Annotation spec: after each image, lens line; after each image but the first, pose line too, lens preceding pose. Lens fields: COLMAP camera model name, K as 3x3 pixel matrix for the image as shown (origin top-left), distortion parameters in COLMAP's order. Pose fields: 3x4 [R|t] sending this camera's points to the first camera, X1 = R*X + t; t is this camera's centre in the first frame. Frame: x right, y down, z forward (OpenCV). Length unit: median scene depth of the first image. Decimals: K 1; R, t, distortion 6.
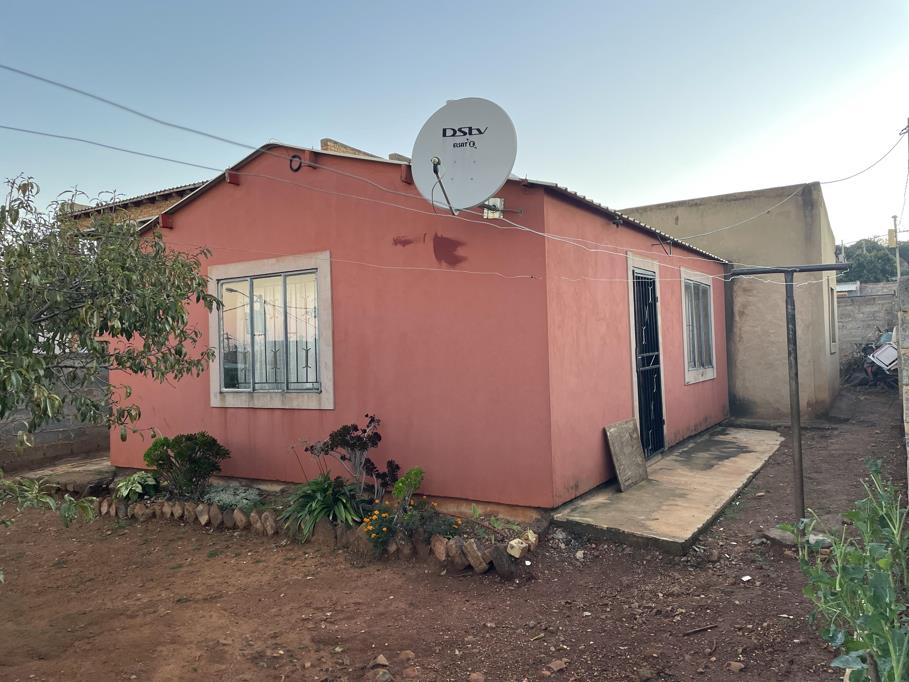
lens RADIAL K [[696.6, 0, 454.6], [0, 696.6, 335.1], [0, 0, 1]] dist [0.075447, -0.094136]
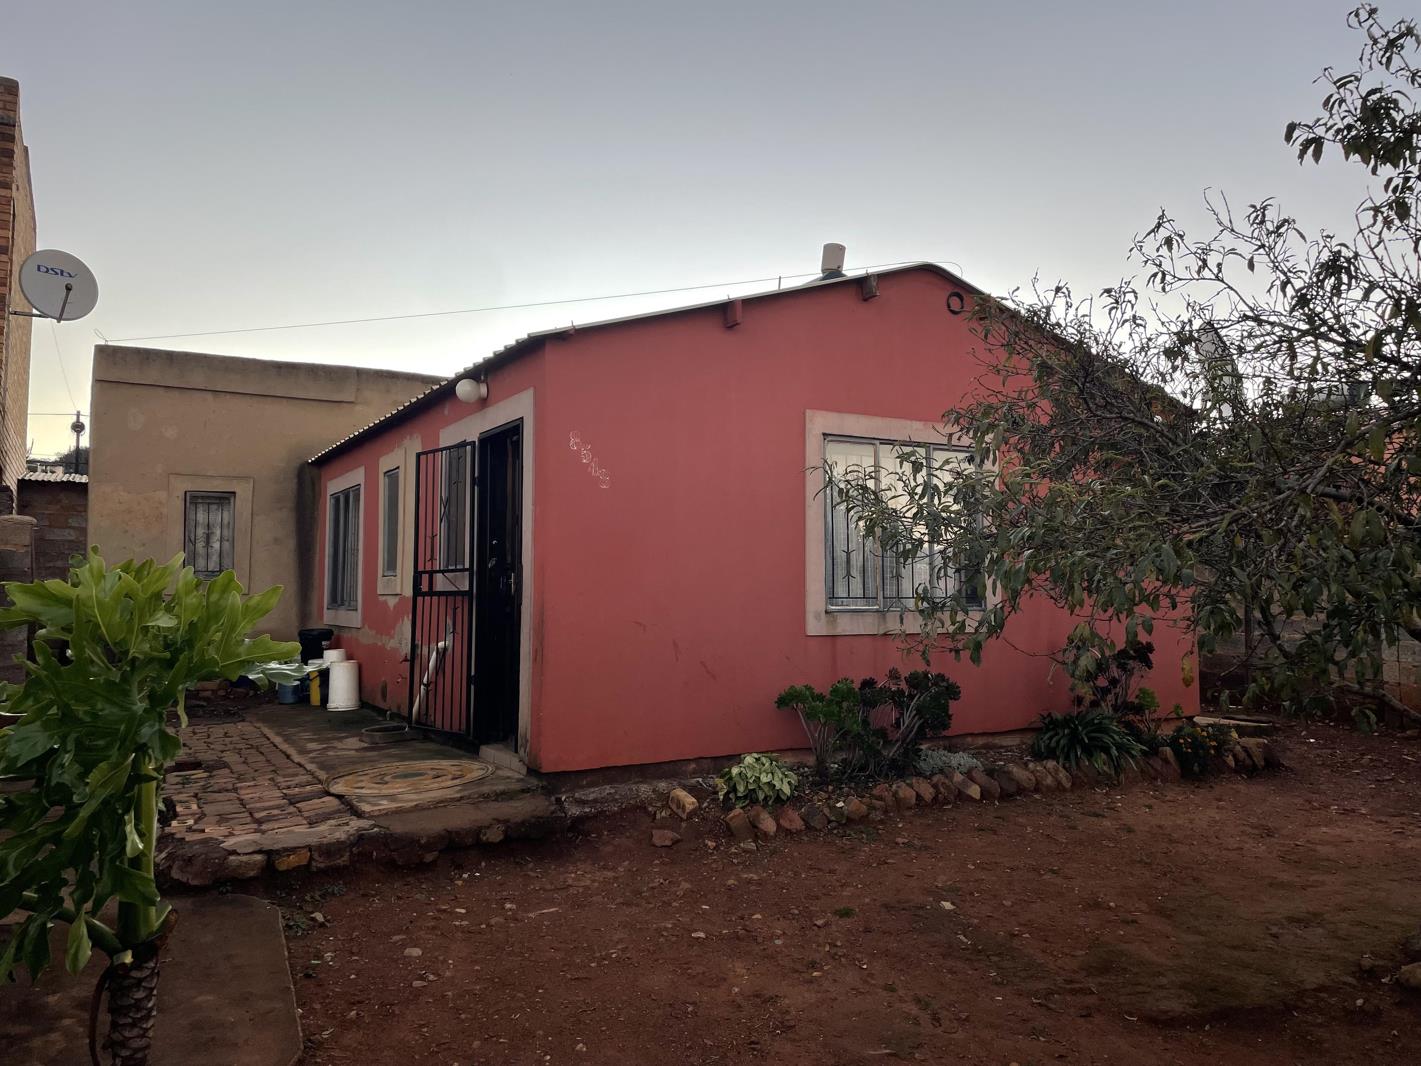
lens RADIAL K [[1089.0, 0, 720.3], [0, 1089.0, 522.4], [0, 0, 1]] dist [0.075447, -0.094136]
pose [[0.456719, 0.075744, 0.886381, -1.267694], [-0.046388, 0.997041, -0.061298, 0.066561], [-0.888401, -0.013121, 0.458881, 0.642527]]
